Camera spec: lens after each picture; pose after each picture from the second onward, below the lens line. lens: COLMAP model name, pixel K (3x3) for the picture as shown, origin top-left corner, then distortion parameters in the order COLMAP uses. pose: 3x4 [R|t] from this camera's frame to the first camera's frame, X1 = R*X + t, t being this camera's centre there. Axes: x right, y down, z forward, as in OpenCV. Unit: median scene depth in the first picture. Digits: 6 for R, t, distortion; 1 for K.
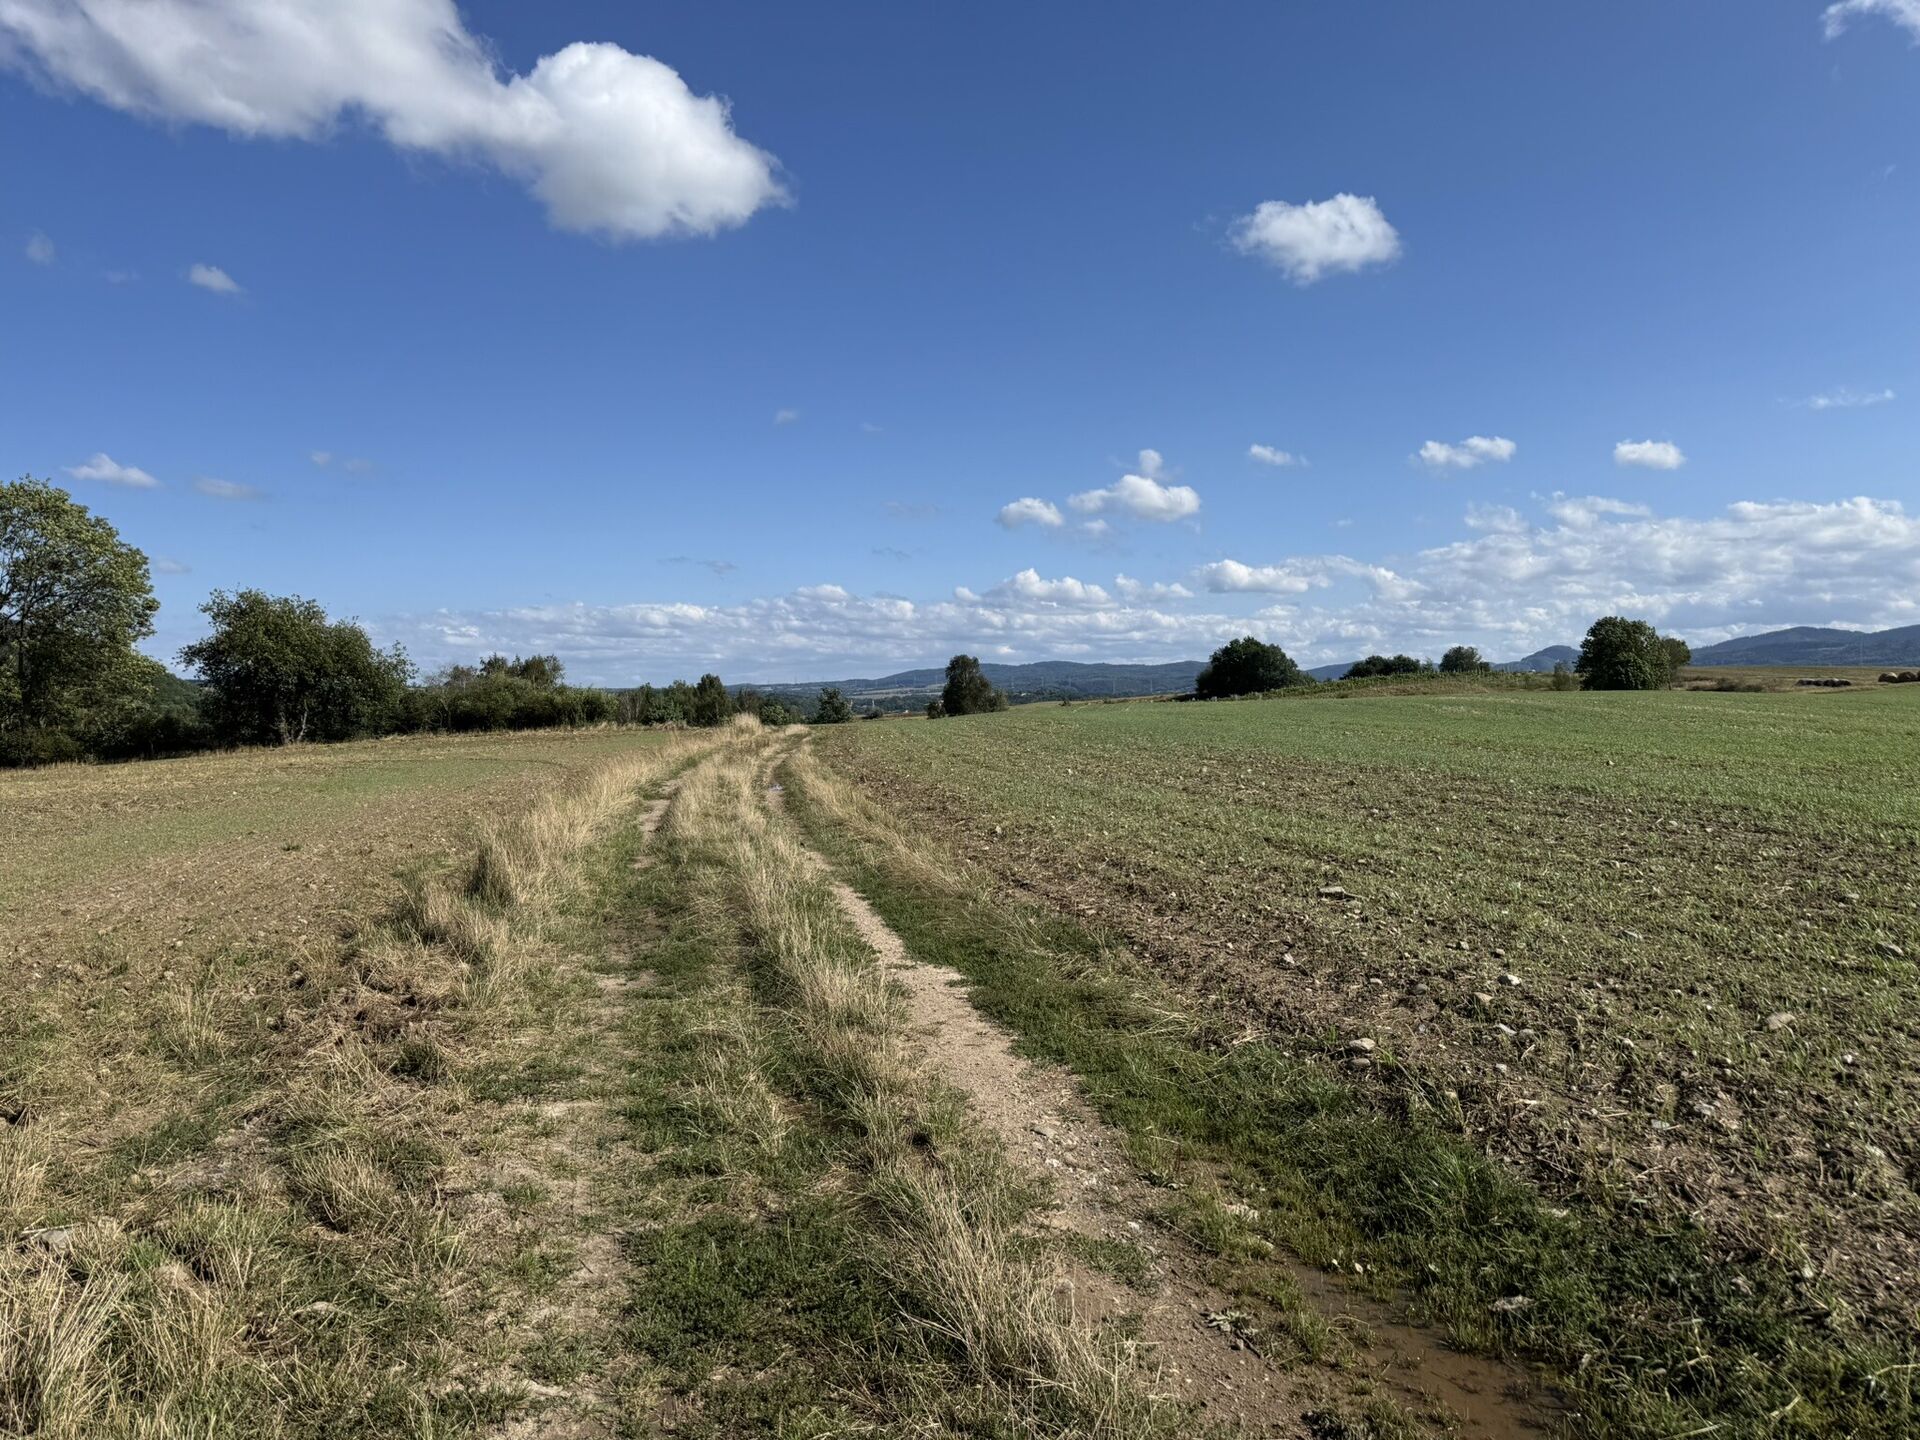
lens RADIAL K [[1352.5, 0, 960.0], [0, 1352.5, 720.0], [0, 0, 1]] dist [0.038380, -0.107119]
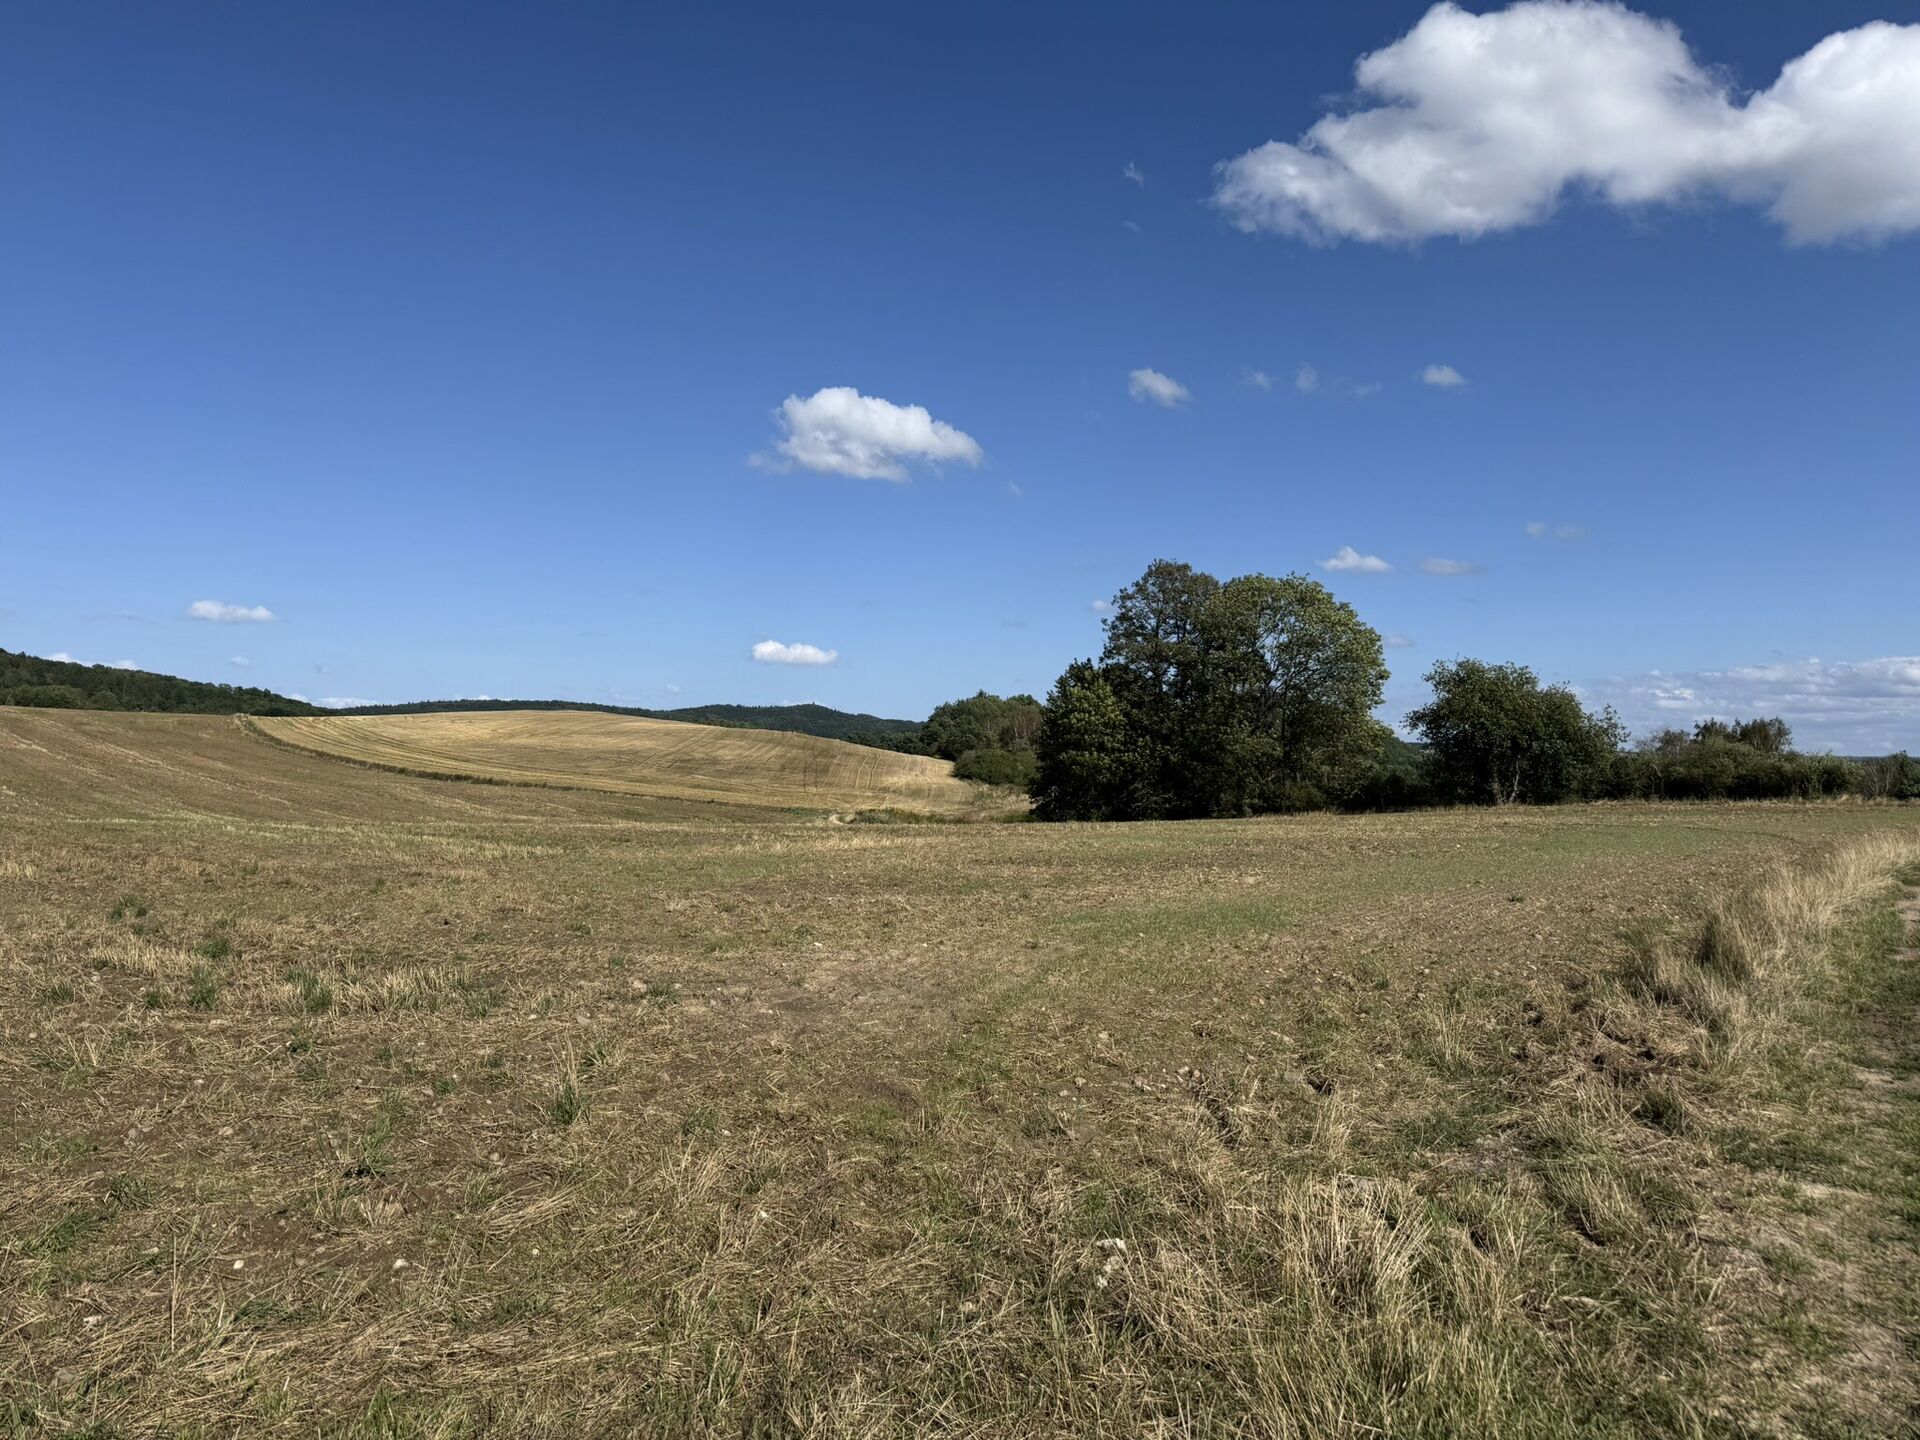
lens RADIAL K [[1352.6, 0, 963.8], [0, 1352.6, 750.9], [0, 0, 1]] dist [0.003605, -0.002303]
pose [[0.672947, 0.010901, -0.739610, -0.000611], [-0.029381, 0.999496, -0.012002, 0.005694], [0.739107, 0.029807, 0.672929, -0.064894]]
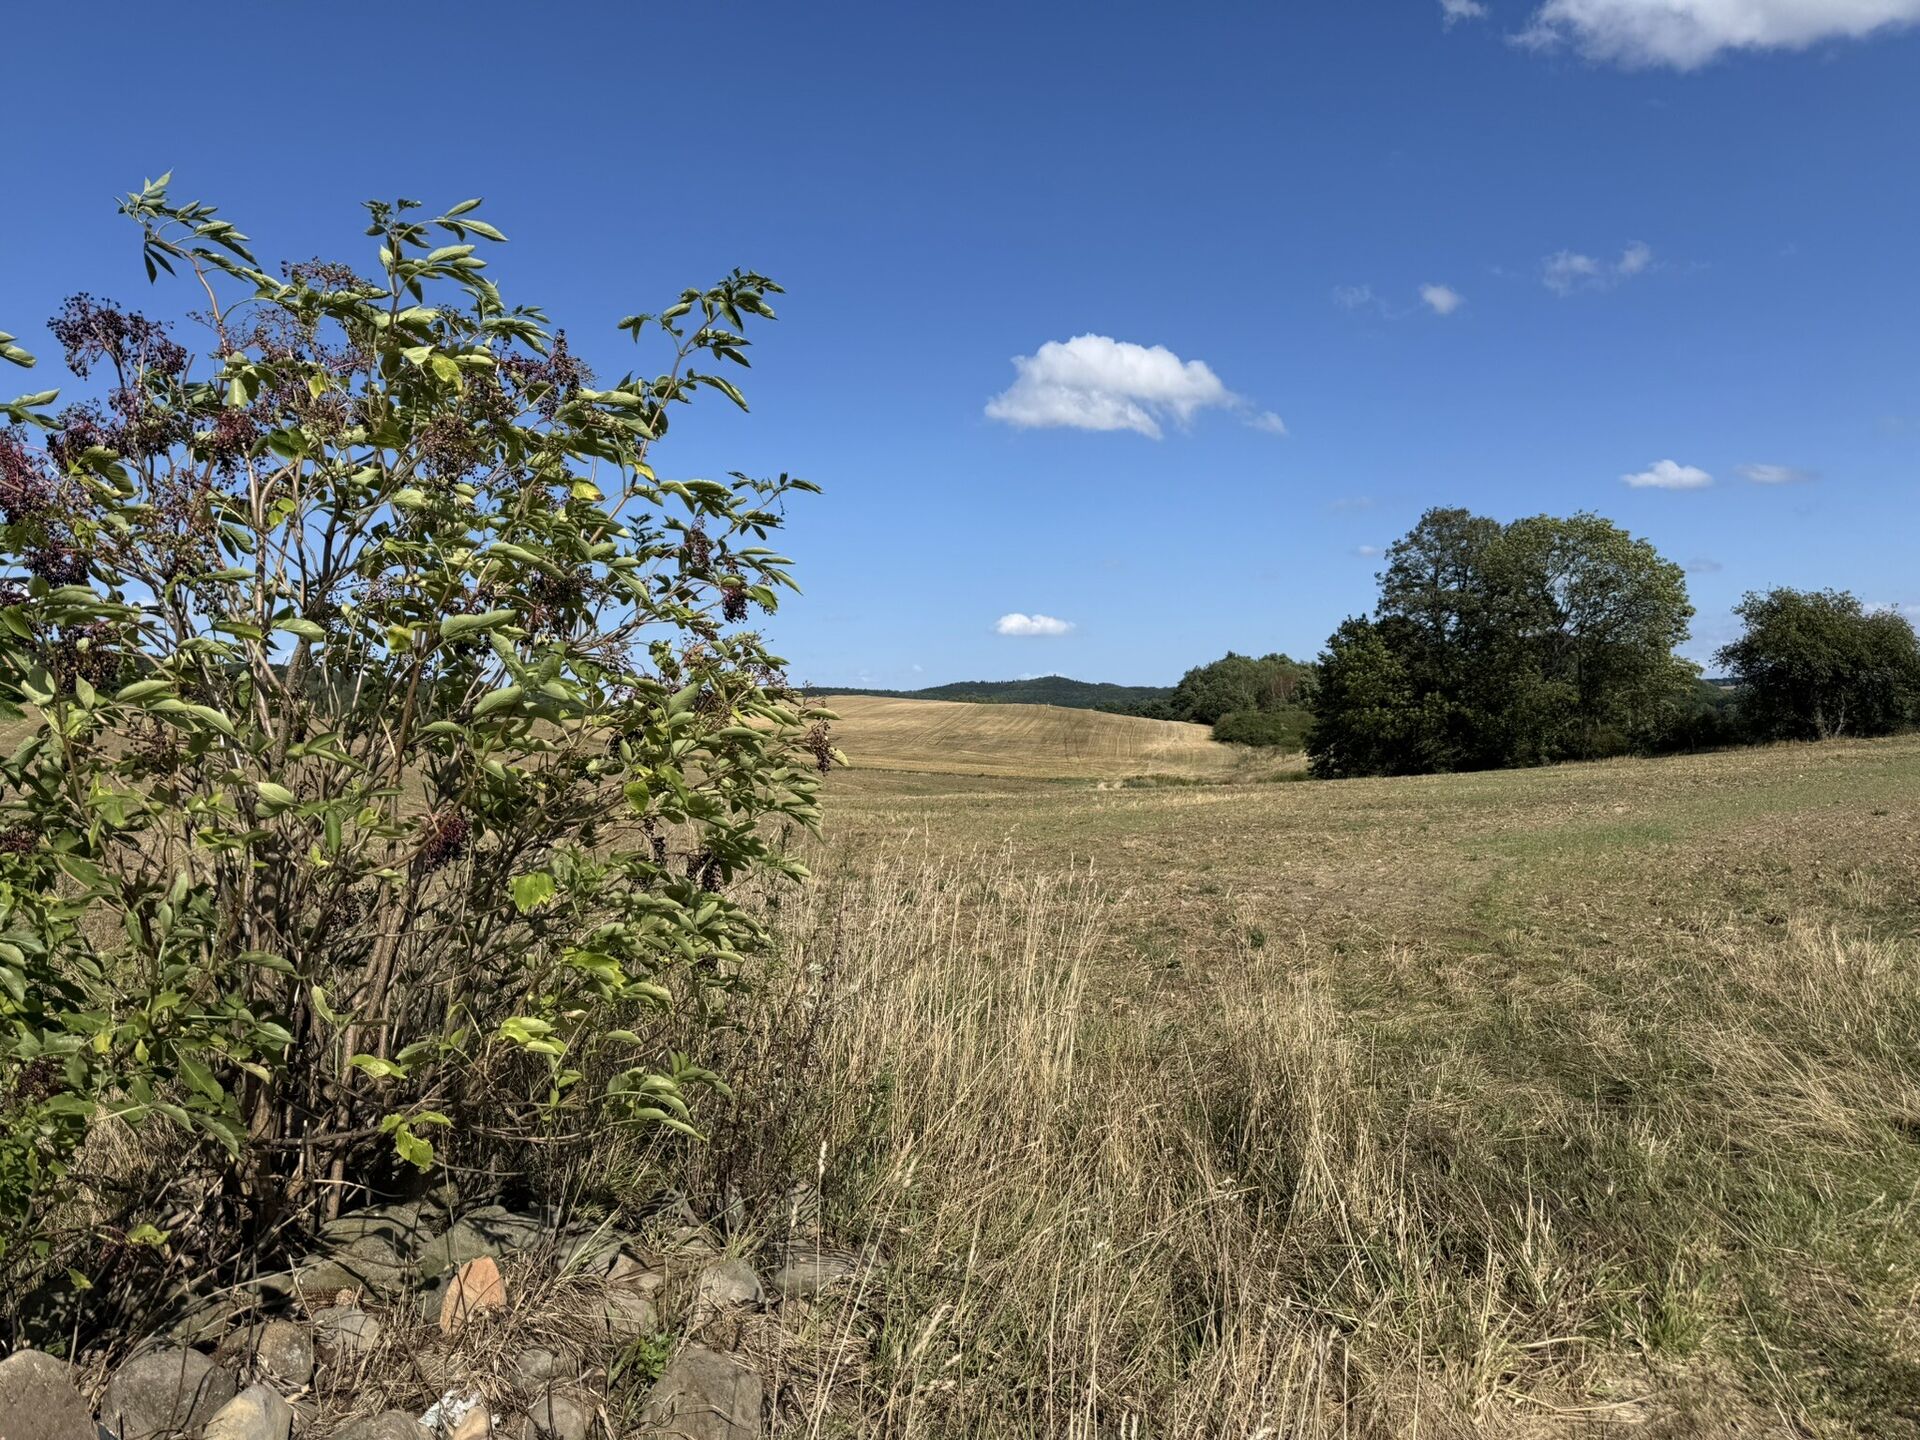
lens RADIAL K [[1342.3, 0, 960.0], [0, 1342.3, 720.0], [0, 0, 1]] dist [0.049530, -0.136388]
pose [[0.521629, -0.020538, -0.852925, 0.057494], [0.019898, 0.999731, -0.011904, 0.014523], [0.852941, -0.010762, 0.521897, -0.274787]]
